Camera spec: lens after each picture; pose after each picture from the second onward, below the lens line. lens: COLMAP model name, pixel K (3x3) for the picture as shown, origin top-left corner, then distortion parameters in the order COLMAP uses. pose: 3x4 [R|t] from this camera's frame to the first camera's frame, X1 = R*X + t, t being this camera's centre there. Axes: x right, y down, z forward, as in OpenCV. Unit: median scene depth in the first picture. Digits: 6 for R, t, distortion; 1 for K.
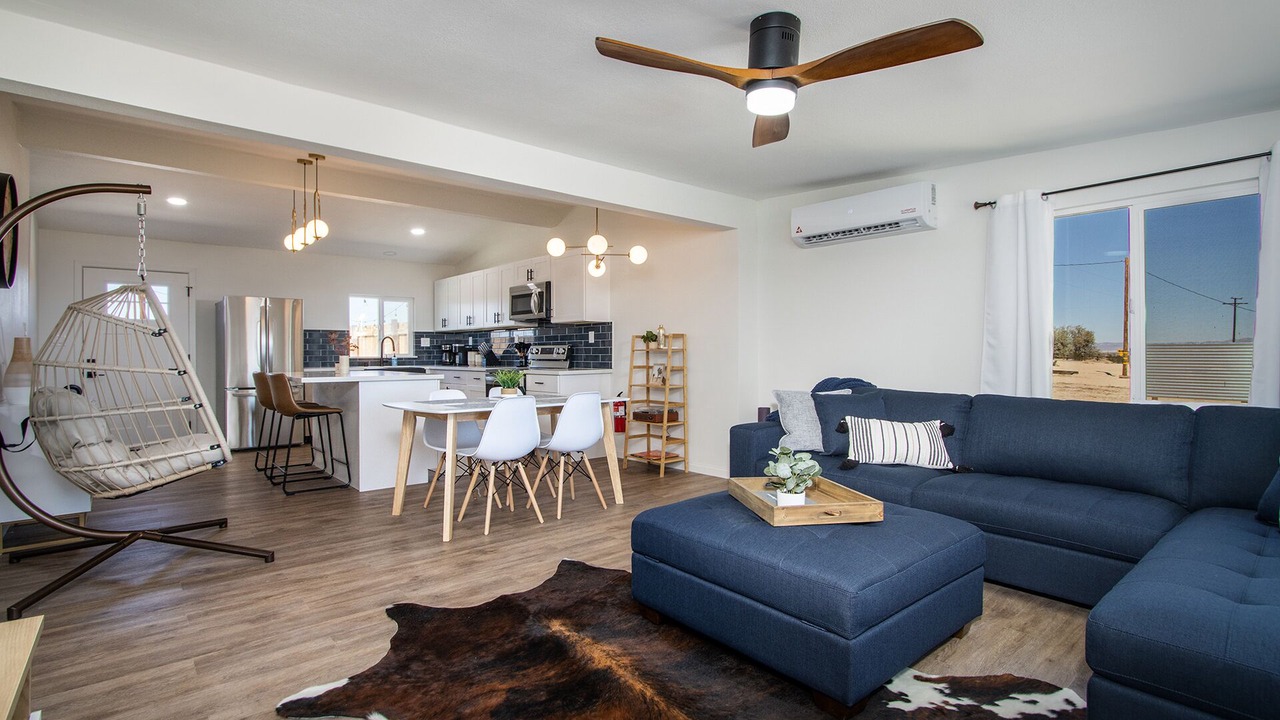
lens RADIAL K [[609.3, 0, 643.2], [0, 609.3, 357.8], [0, 0, 1]] dist [-0.003294, -0.000320]
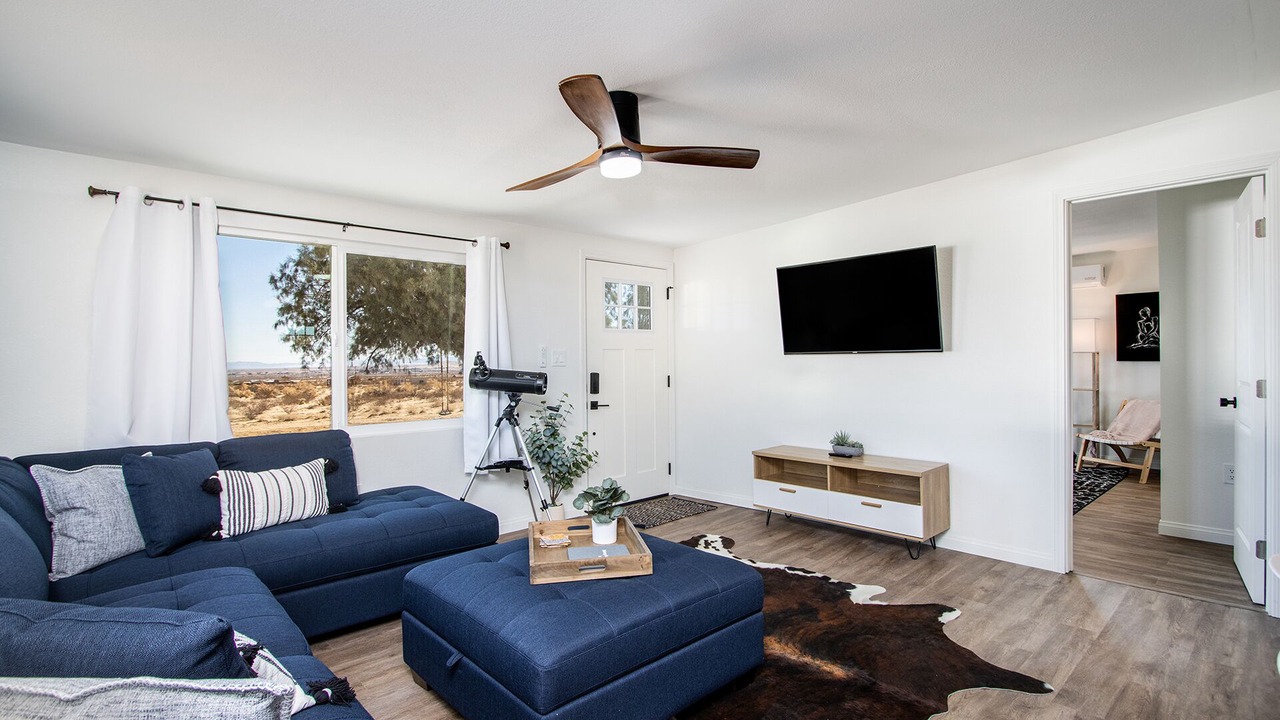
lens RADIAL K [[609.3, 0, 639.4], [0, 609.3, 358.0], [0, 0, 1]] dist [-0.003294, -0.000320]
pose [[-0.999630, 0.009829, -0.025347, 0.163154], [0.009632, 0.999923, 0.007886, -0.061469], [0.025422, 0.007639, -0.999648, 1.665214]]
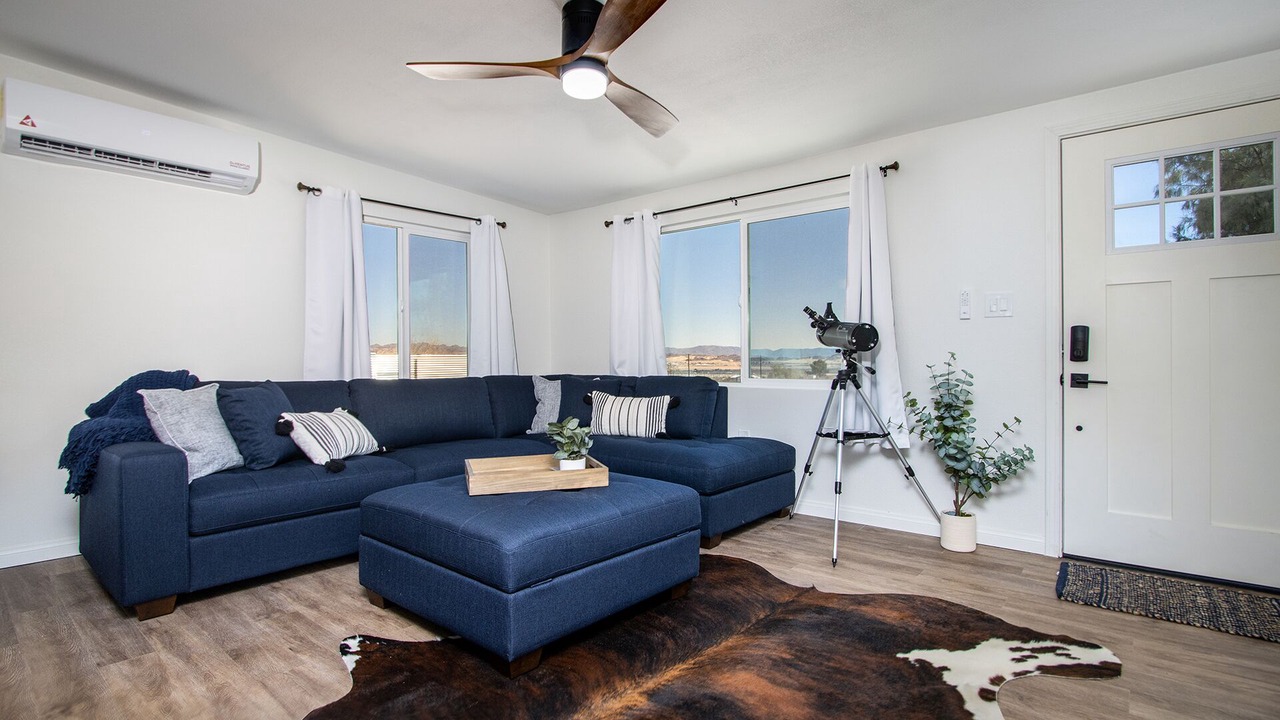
lens RADIAL K [[609.3, 0, 639.5], [0, 609.3, 361.6], [0, 0, 1]] dist [-0.003294, -0.000320]
pose [[-0.154080, -0.003537, 0.988052, -0.645978], [0.013129, 0.999898, 0.005626, 0.036903], [-0.987971, 0.013839, -0.154018, 0.829111]]
